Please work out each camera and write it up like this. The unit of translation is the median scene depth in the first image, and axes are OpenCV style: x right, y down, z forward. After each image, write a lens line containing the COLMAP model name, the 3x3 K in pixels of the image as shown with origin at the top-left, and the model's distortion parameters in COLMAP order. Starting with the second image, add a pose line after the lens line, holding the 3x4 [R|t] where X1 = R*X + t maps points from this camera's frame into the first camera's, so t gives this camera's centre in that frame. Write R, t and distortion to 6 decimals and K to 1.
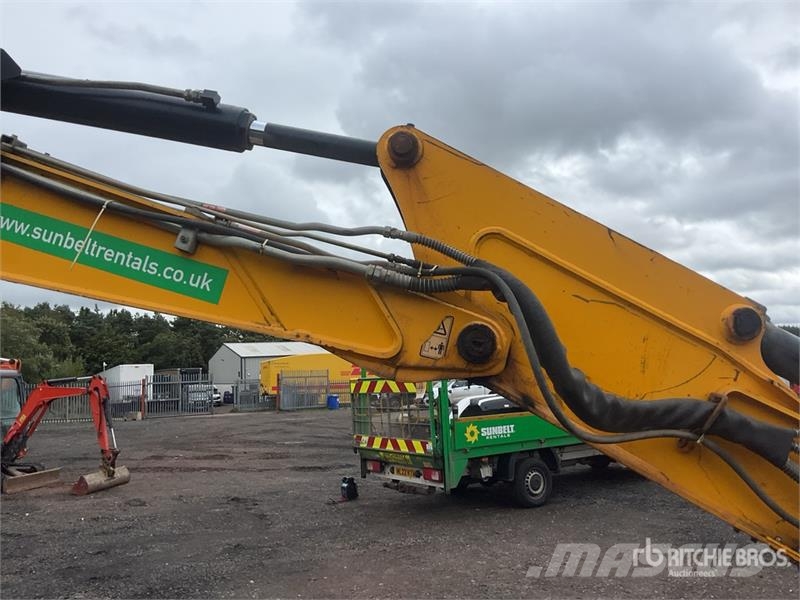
lens RADIAL K [[657.5, 0, 398.2], [0, 657.5, 300.6], [0, 0, 1]] dist [0.108023, -0.199950]
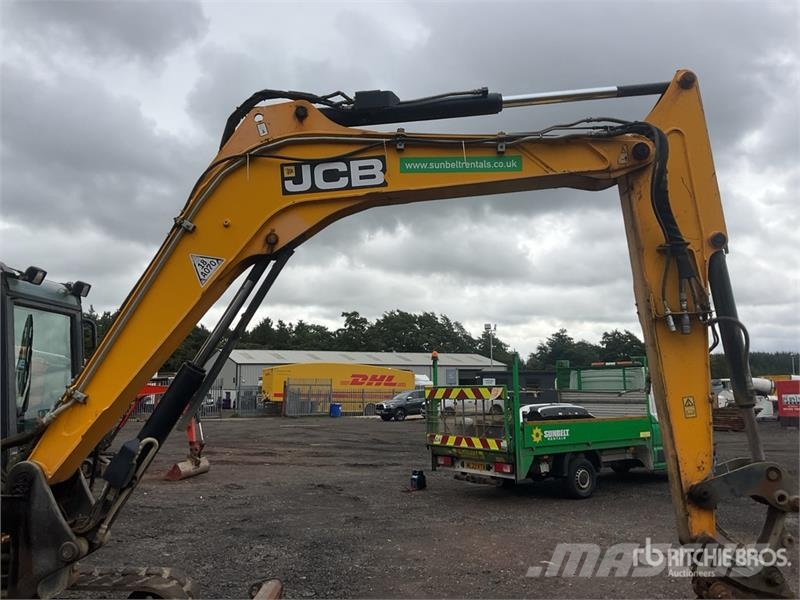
lens RADIAL K [[657.5, 0, 398.2], [0, 657.5, 300.6], [0, 0, 1]] dist [0.108023, -0.199950]
pose [[0.998853, 0.038551, 0.028408, -0.163321], [-0.038025, 0.999099, -0.018844, -0.010502], [-0.029109, 0.017743, 0.999419, -0.183458]]
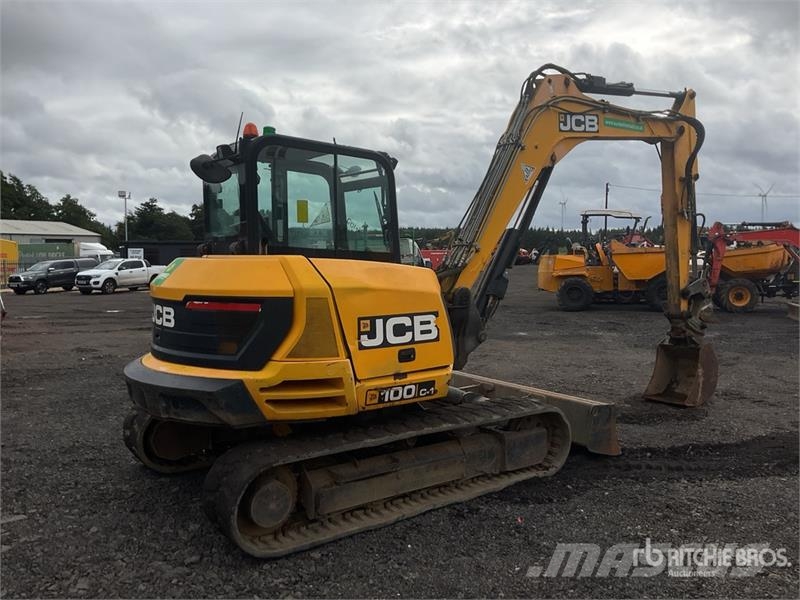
lens RADIAL K [[657.5, 0, 398.2], [0, 657.5, 300.6], [0, 0, 1]] dist [0.108023, -0.199950]
pose [[0.781407, -0.008203, 0.623967, -0.733791], [-0.092879, 0.987247, 0.129293, 0.017649], [-0.617070, -0.158984, 0.770680, -0.233935]]
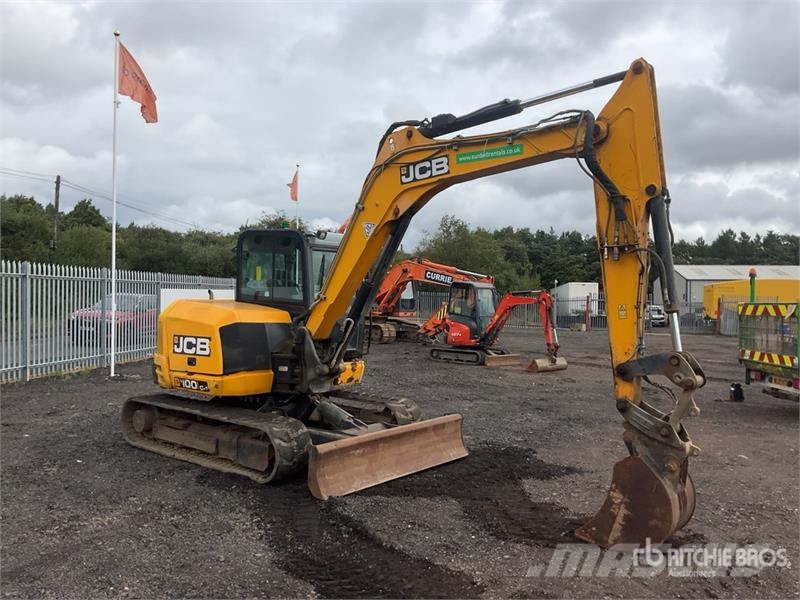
lens RADIAL K [[657.5, 0, 398.2], [0, 657.5, 300.6], [0, 0, 1]] dist [0.108023, -0.199950]
pose [[0.794468, 0.054602, -0.604846, 0.171005], [0.018724, 0.993274, 0.114261, -0.035150], [0.607017, -0.102101, 0.788103, -0.332346]]
